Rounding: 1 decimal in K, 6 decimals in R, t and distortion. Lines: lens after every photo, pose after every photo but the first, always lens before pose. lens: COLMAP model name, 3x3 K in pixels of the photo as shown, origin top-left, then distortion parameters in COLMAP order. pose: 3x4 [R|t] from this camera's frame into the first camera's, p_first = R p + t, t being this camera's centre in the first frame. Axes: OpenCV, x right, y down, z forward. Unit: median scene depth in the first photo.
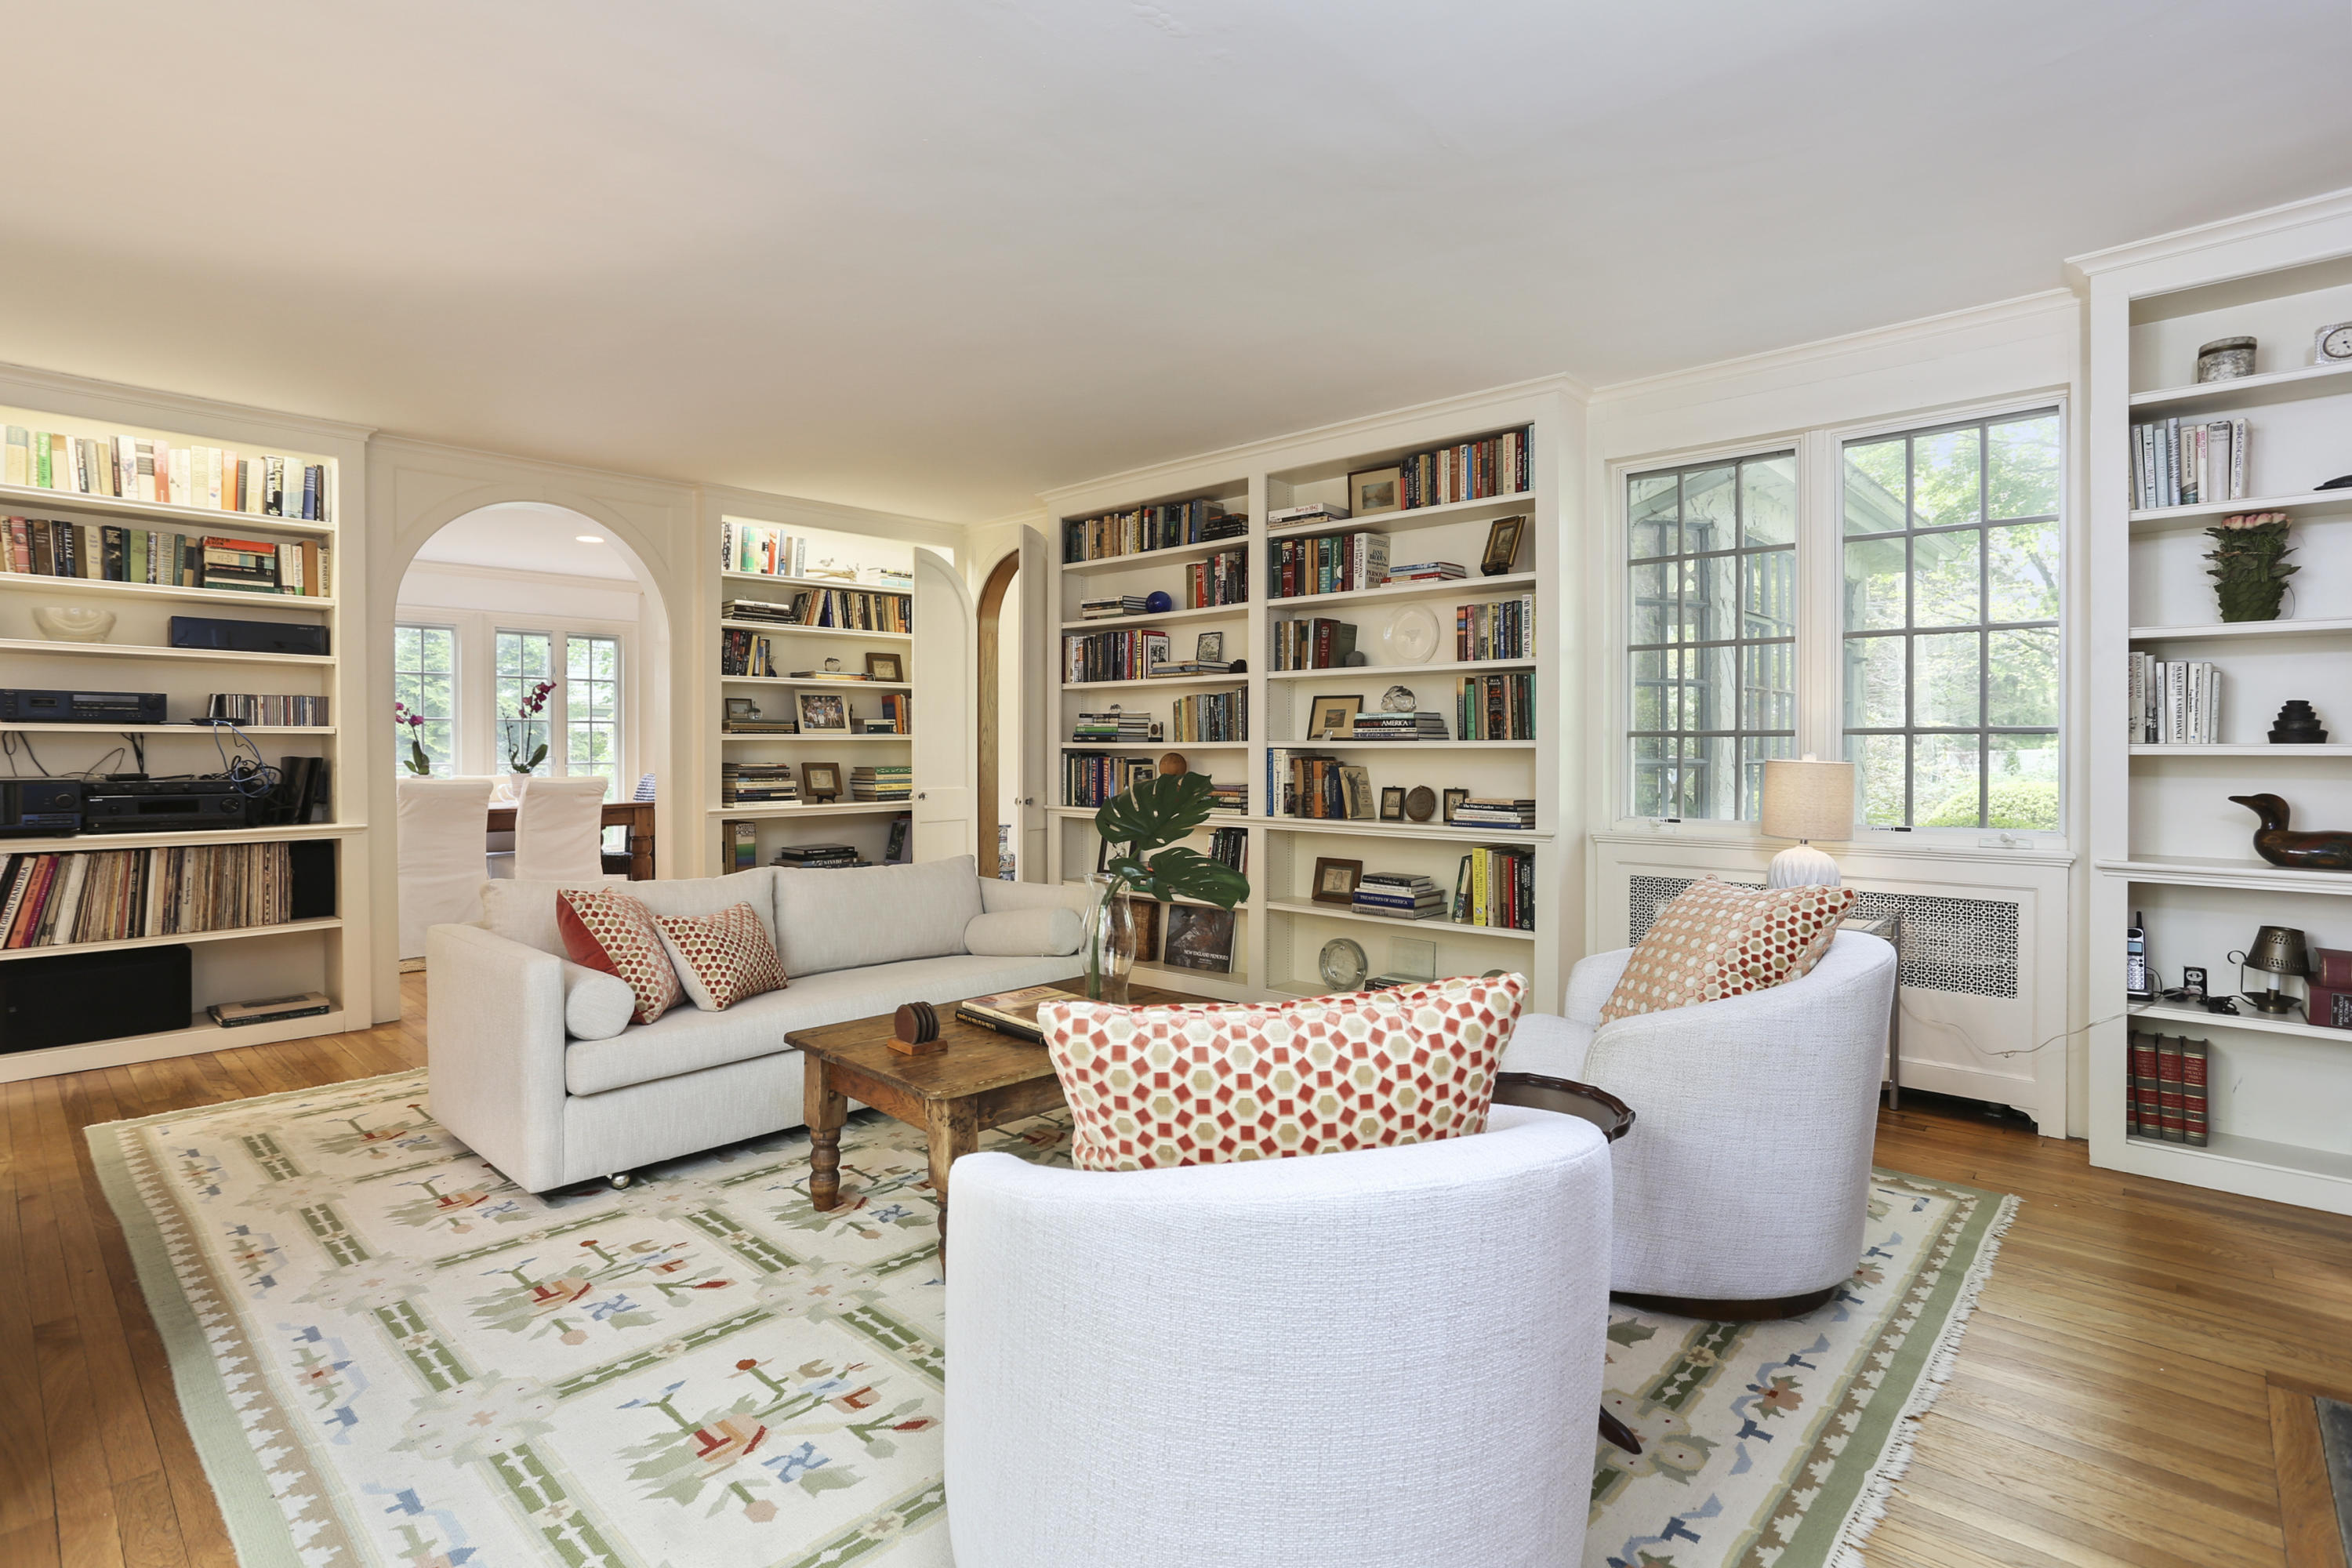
lens RADIAL K [[1132.2, 0, 1182.5], [0, 1132.2, 764.0], [0, 0, 1]] dist [-0.036770, 0.007008]
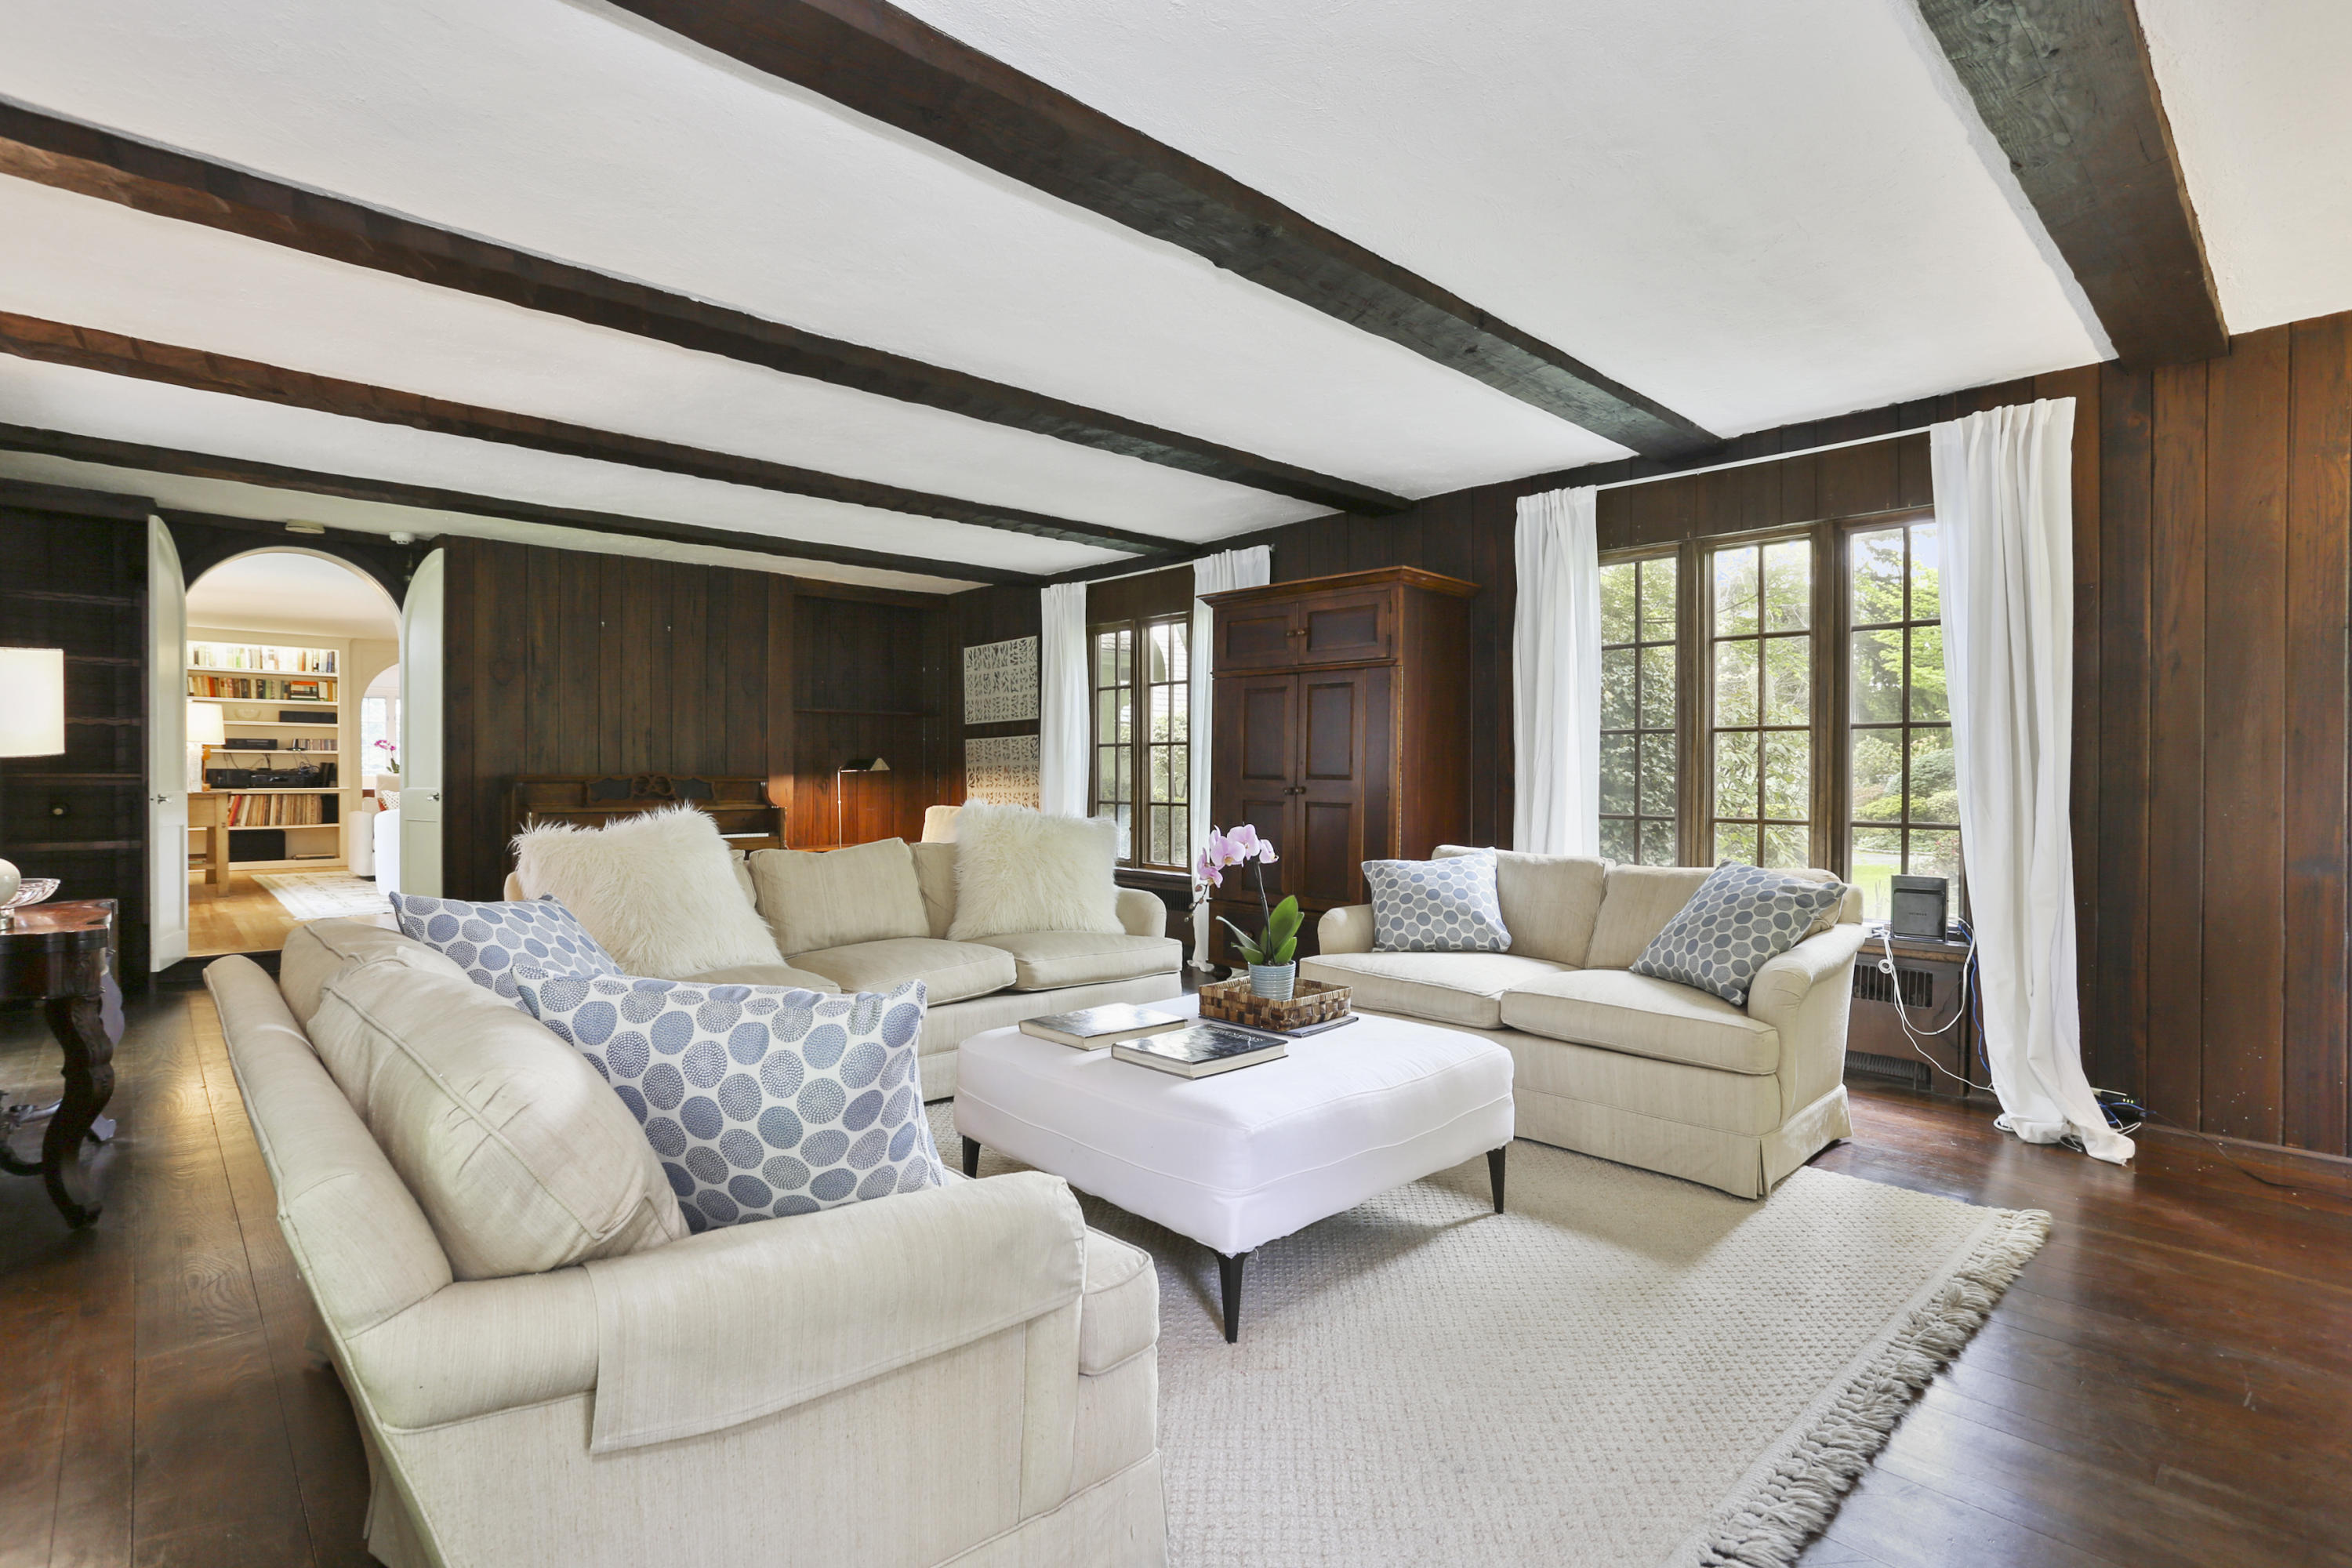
lens RADIAL K [[1132.2, 0, 1170.6], [0, 1132.2, 786.2], [0, 0, 1]] dist [-0.036770, 0.007008]
pose [[0.997042, 0.001450, -0.076851, 1.465707], [-0.001985, 0.999974, -0.006882, 0.067025], [0.076839, 0.007014, 0.997019, -1.537135]]
